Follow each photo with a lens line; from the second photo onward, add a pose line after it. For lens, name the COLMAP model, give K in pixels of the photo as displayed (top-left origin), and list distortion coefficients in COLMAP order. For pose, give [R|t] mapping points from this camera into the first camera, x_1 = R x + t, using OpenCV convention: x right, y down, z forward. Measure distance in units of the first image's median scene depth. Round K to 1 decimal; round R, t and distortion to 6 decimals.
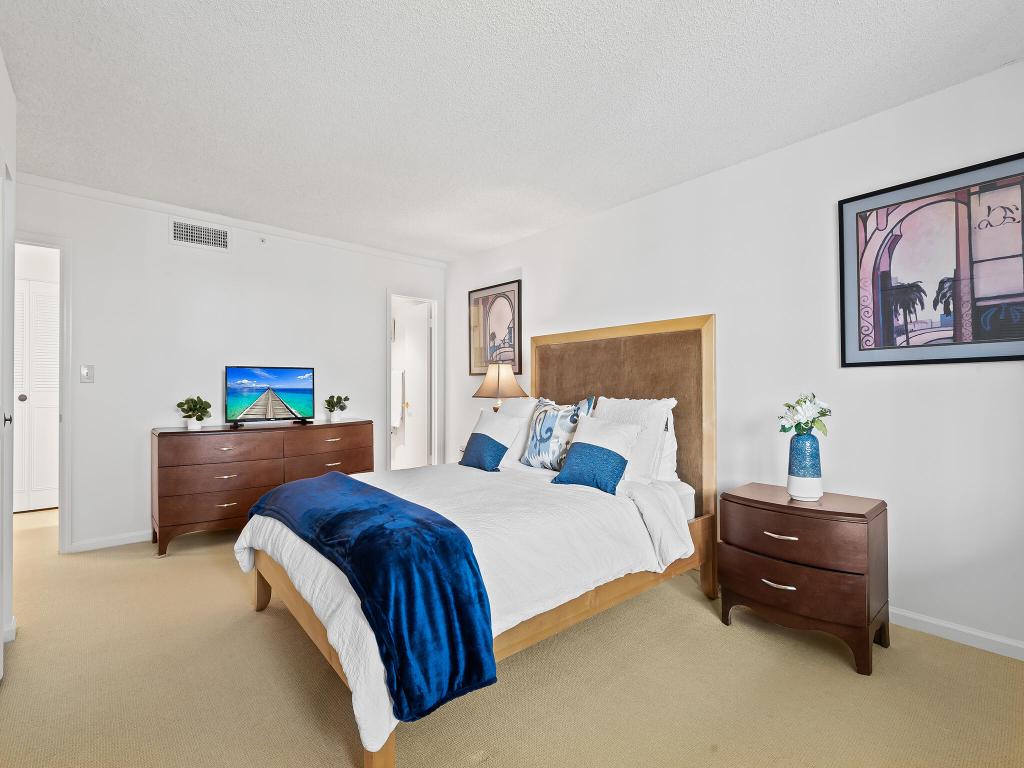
lens RADIAL K [[499.8, 0, 511.6], [0, 499.8, 373.0], [0, 0, 1]] dist [0.001320, 0.000639]
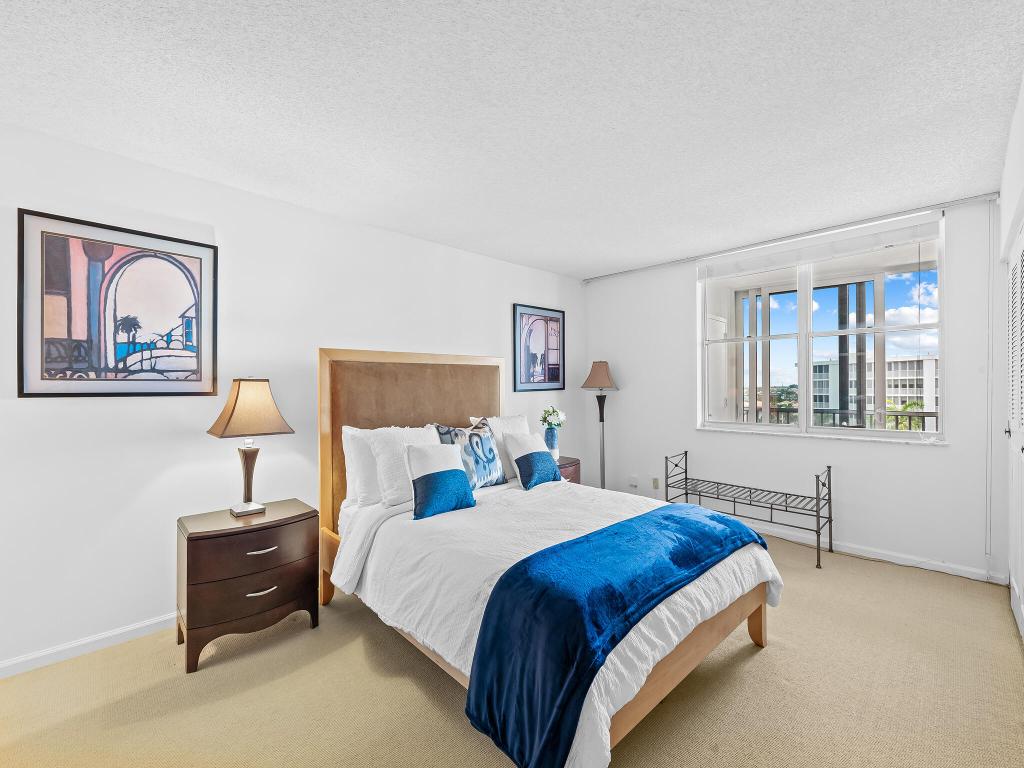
lens RADIAL K [[432.5, 0, 512.0], [0, 432.5, 384.0], [0, 0, 1]] dist [0.000977, 0.000235]
pose [[-0.071748, 0.041304, 0.996567, -0.542845], [0.009029, 0.999128, -0.040760, 0.013573], [-0.997382, 0.006073, -0.072059, 0.651923]]
